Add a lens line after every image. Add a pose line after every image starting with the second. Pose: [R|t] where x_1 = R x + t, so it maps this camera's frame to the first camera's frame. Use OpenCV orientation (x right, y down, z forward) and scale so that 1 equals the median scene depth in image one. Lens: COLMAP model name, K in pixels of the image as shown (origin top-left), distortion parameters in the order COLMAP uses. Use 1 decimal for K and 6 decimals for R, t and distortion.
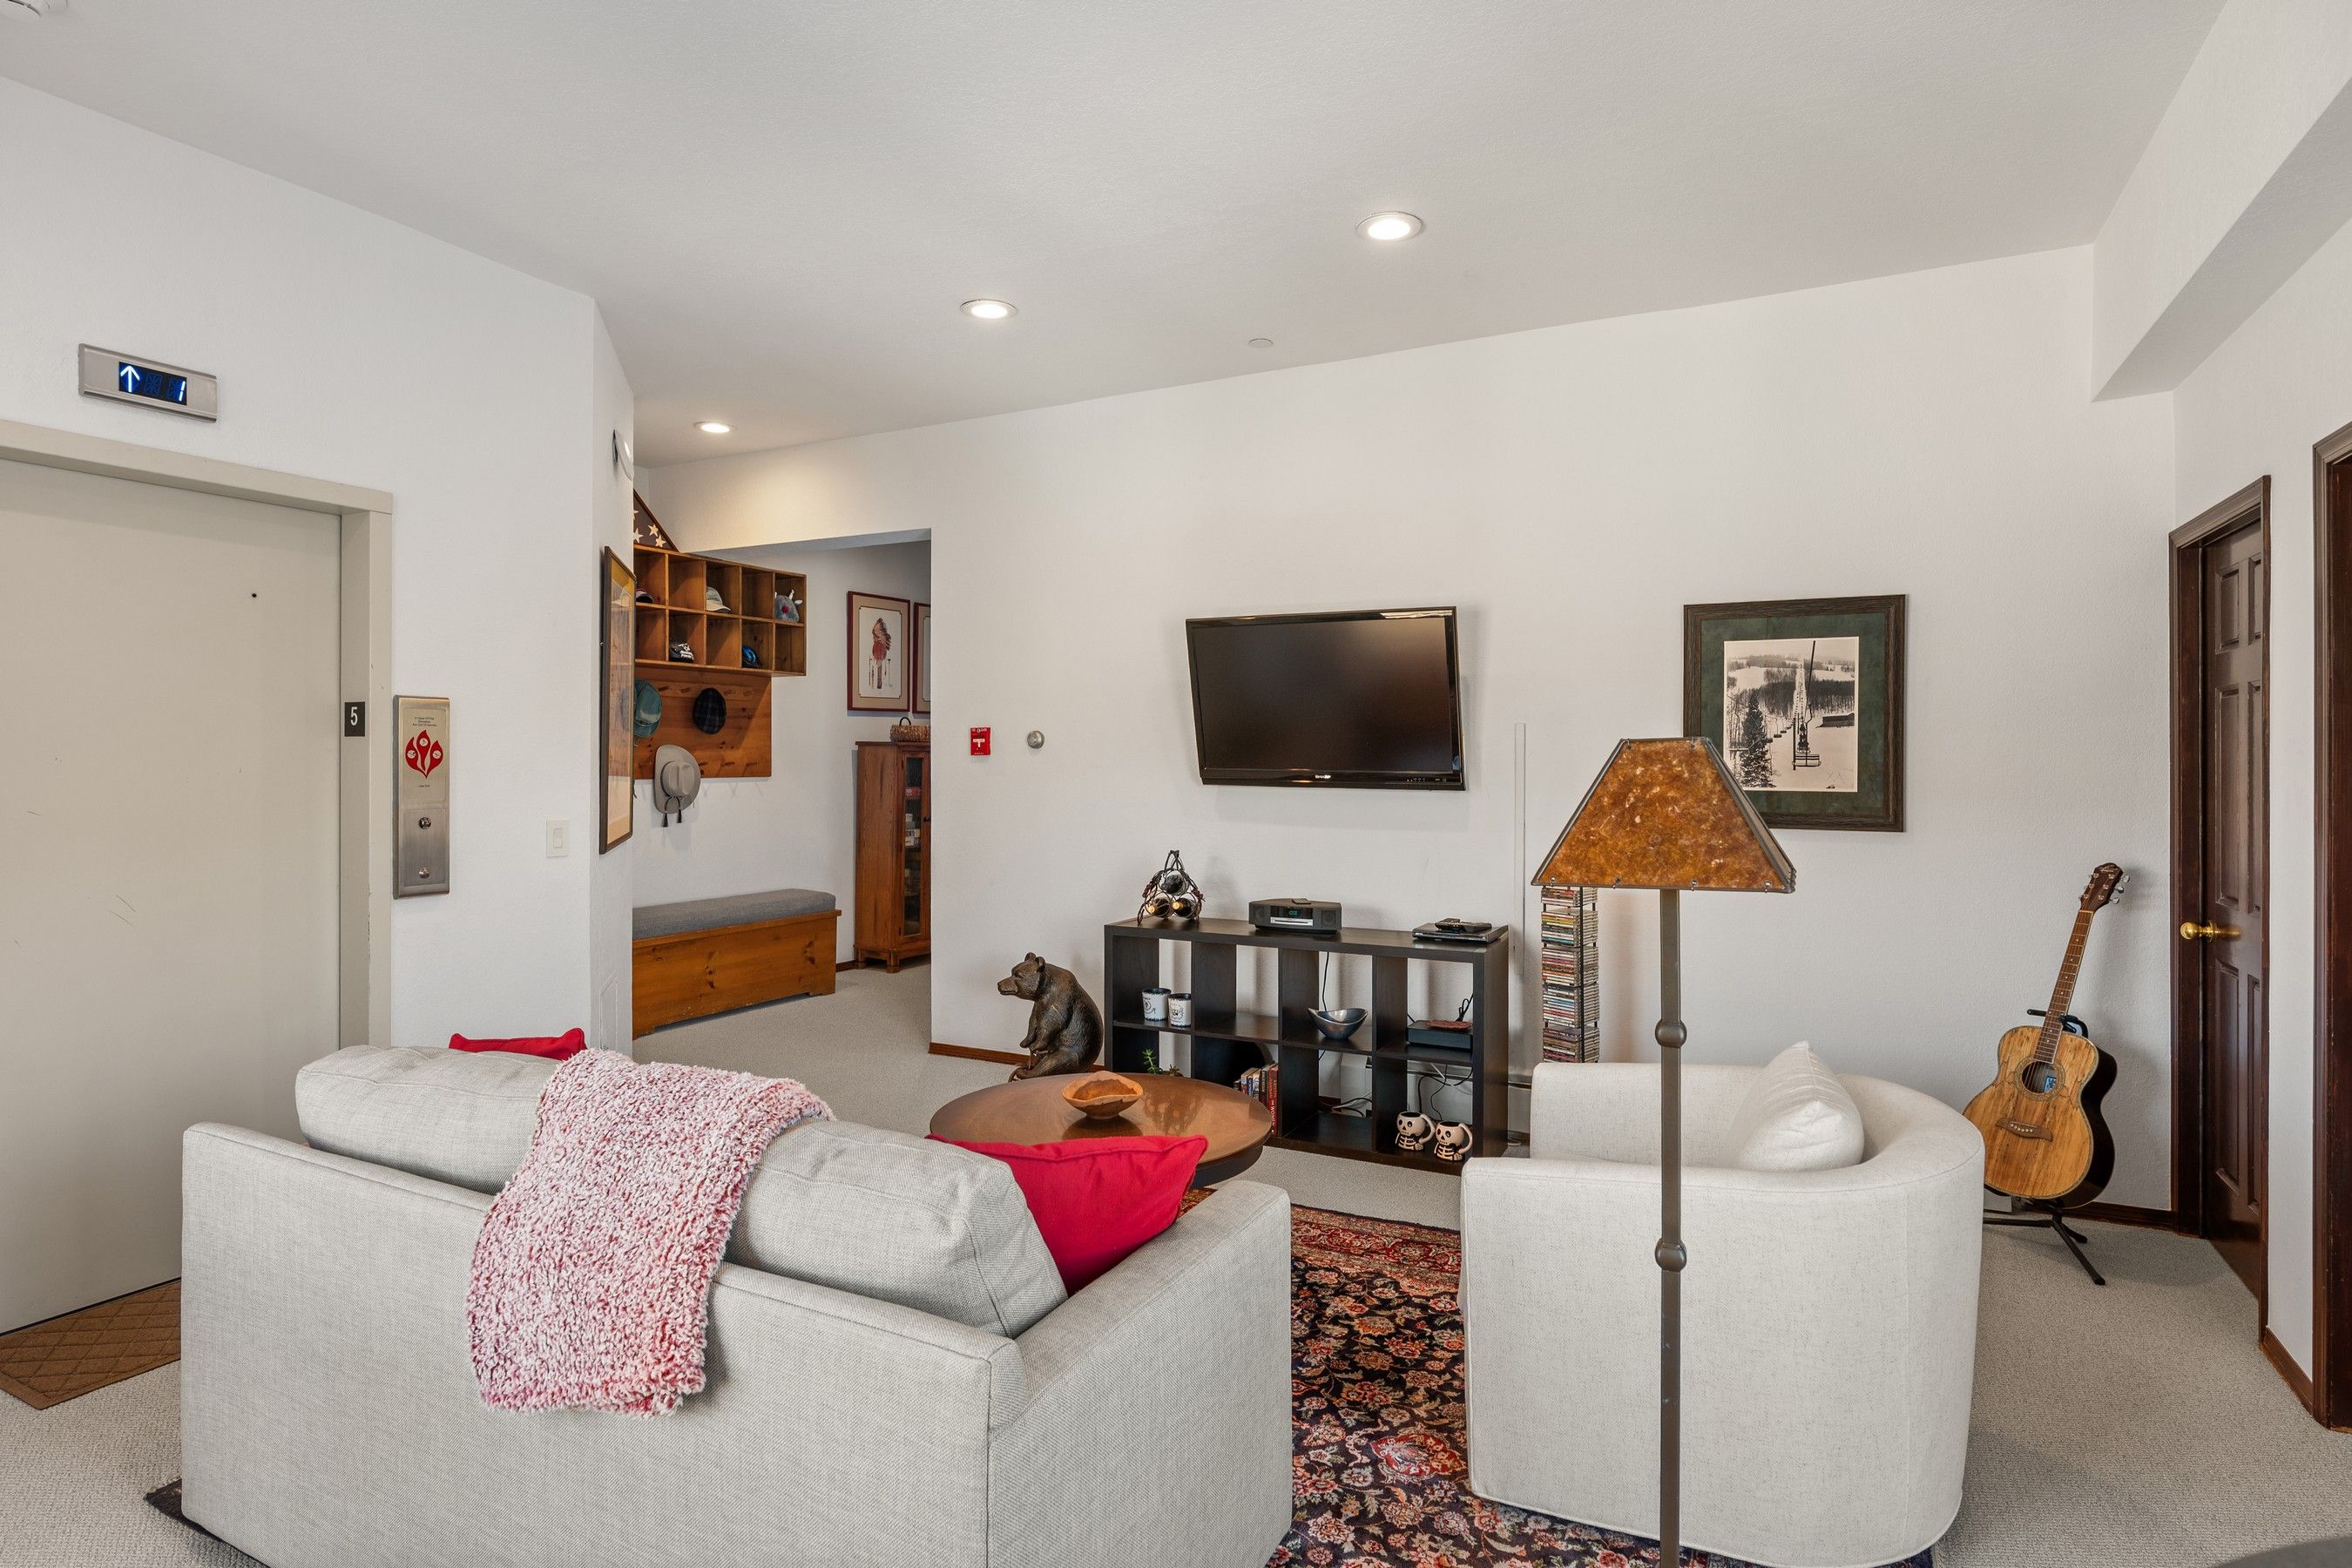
lens RADIAL K [[1193.2, 0, 1169.9], [0, 1193.2, 764.0], [0, 0, 1]] dist [-0.001208, 0.000887]
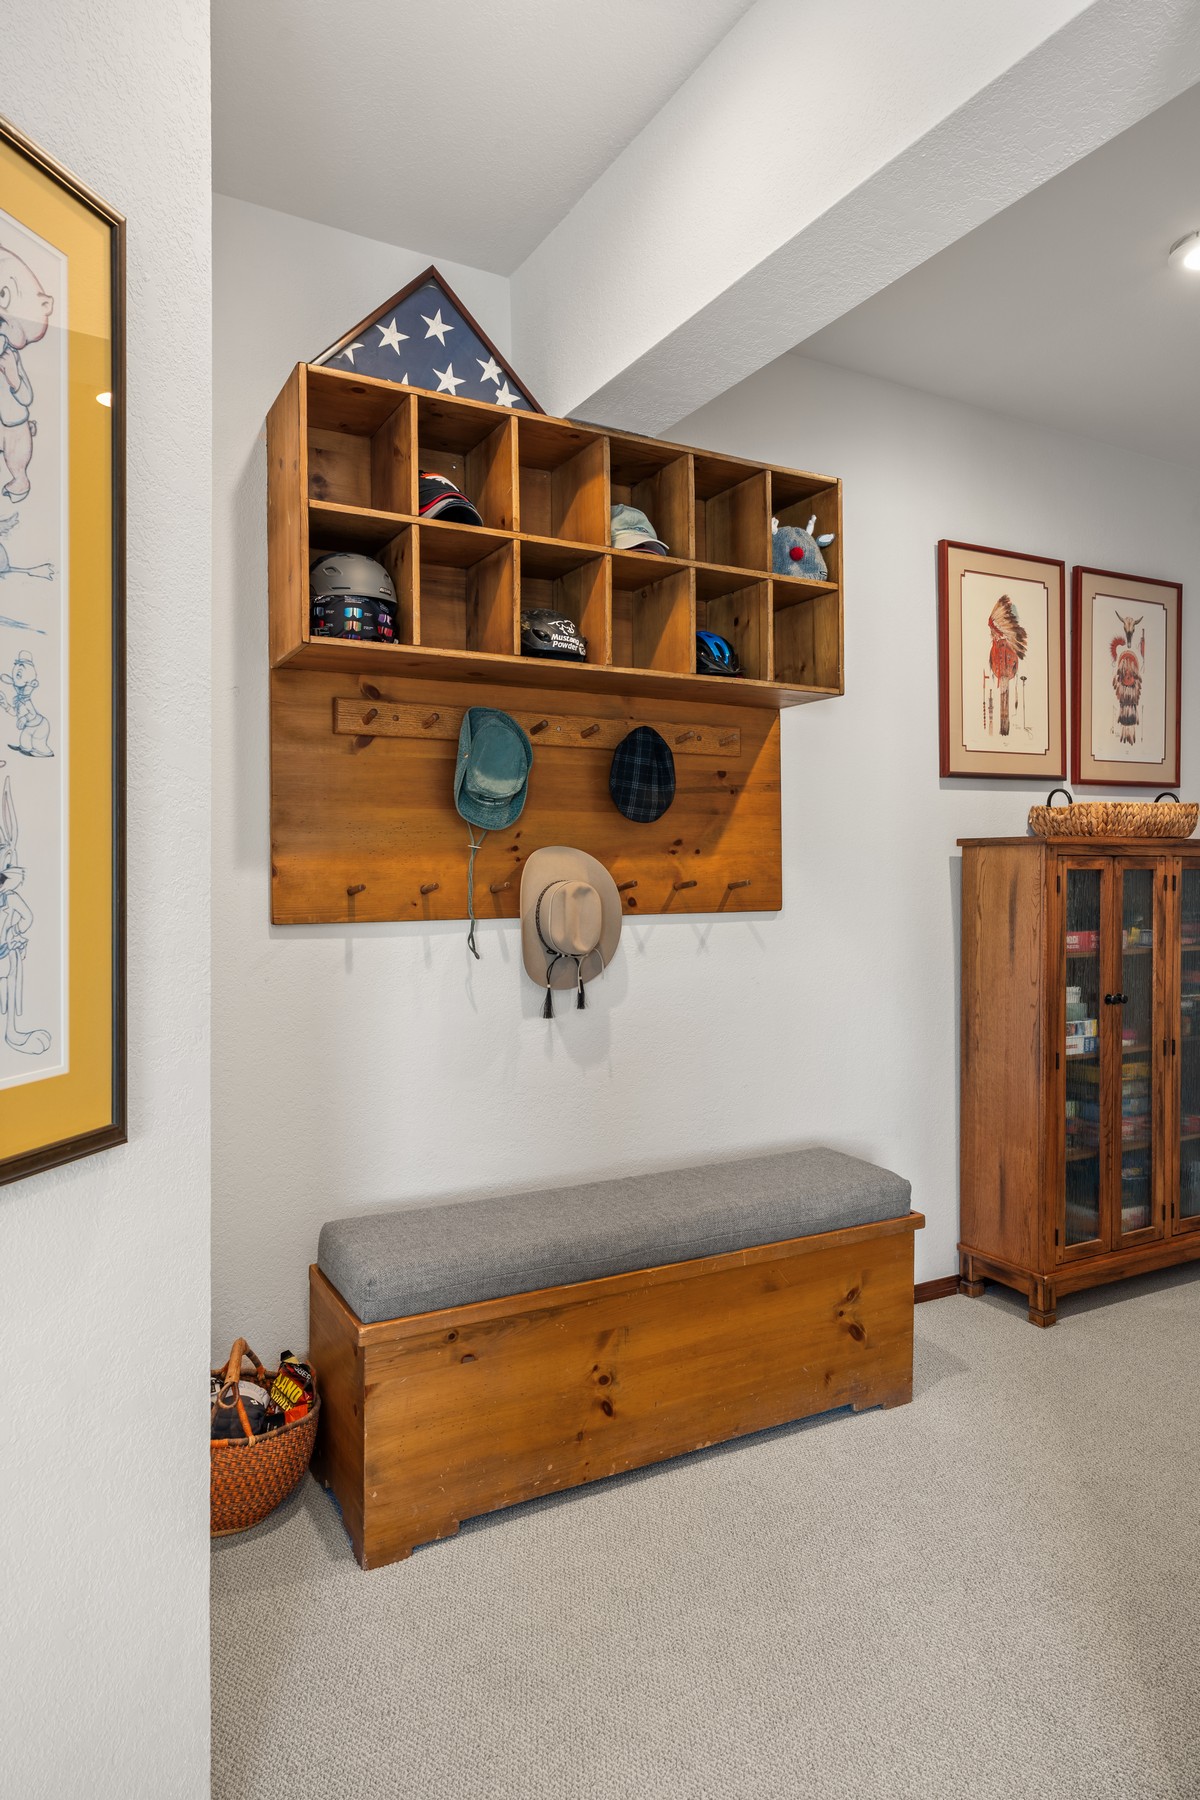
lens RADIAL K [[1103.2, 0, 589.9], [0, 1103.2, 890.6], [0, 0, 1]] dist [0.004750, 0.000262]
pose [[0.830864, -0.010228, -0.556381, -0.150950], [0.010781, 0.999939, -0.002283, 0.002430], [0.556371, -0.004102, 0.830924, 0.596345]]
